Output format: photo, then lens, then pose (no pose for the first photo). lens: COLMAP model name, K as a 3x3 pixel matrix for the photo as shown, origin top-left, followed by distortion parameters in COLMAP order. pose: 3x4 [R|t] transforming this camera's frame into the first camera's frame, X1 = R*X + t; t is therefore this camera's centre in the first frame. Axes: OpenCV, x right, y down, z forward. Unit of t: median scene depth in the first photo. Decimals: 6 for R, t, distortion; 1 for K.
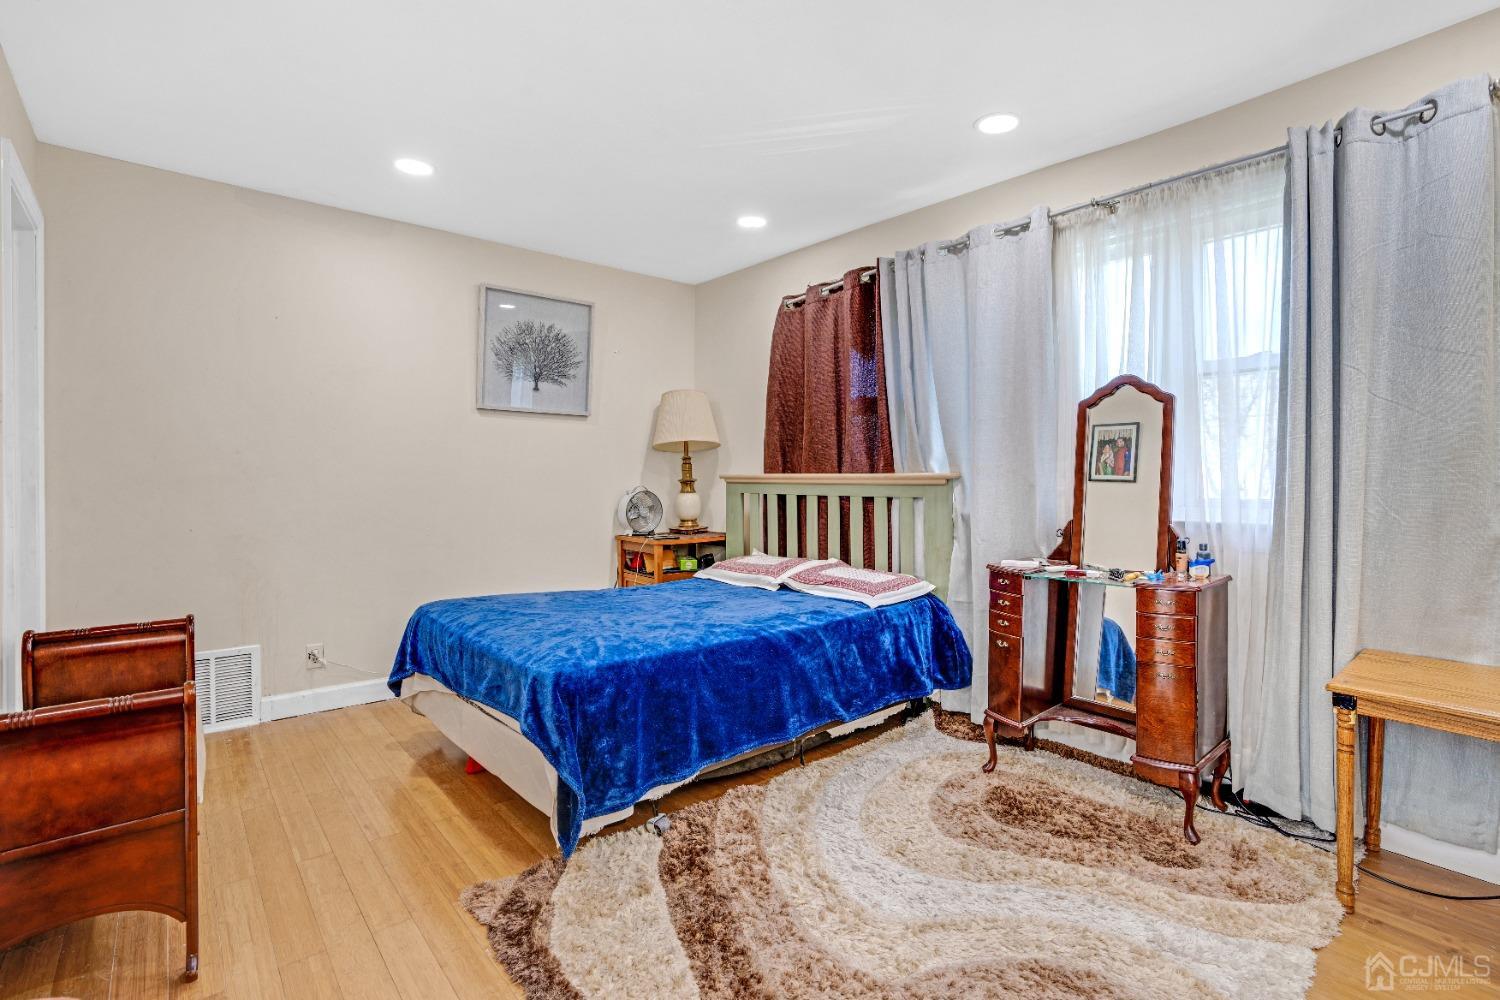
lens RADIAL K [[698.2, 0, 745.4], [0, 698.2, 489.3], [0, 0, 1]] dist [-0.057992, 0.032160]
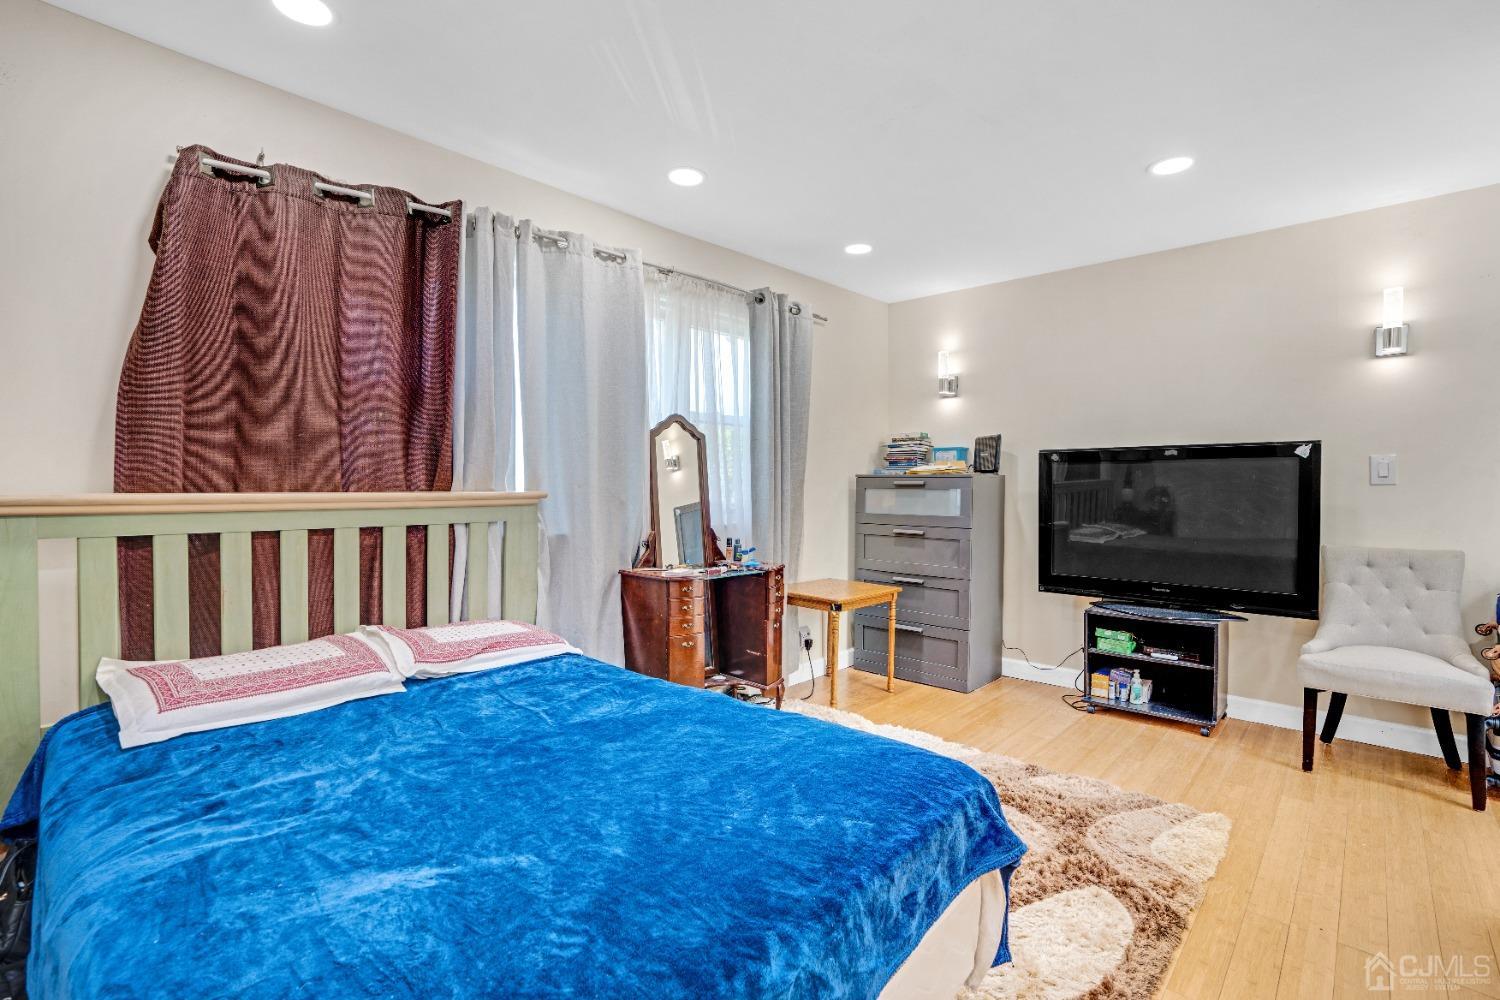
lens RADIAL K [[698.2, 0, 745.4], [0, 698.2, 489.3], [0, 0, 1]] dist [-0.057992, 0.032160]
pose [[-0.093689, -0.007881, 0.995570, -0.559321], [0.006670, 0.999941, 0.008543, -0.030069], [-0.995579, 0.007441, -0.093631, 0.754949]]
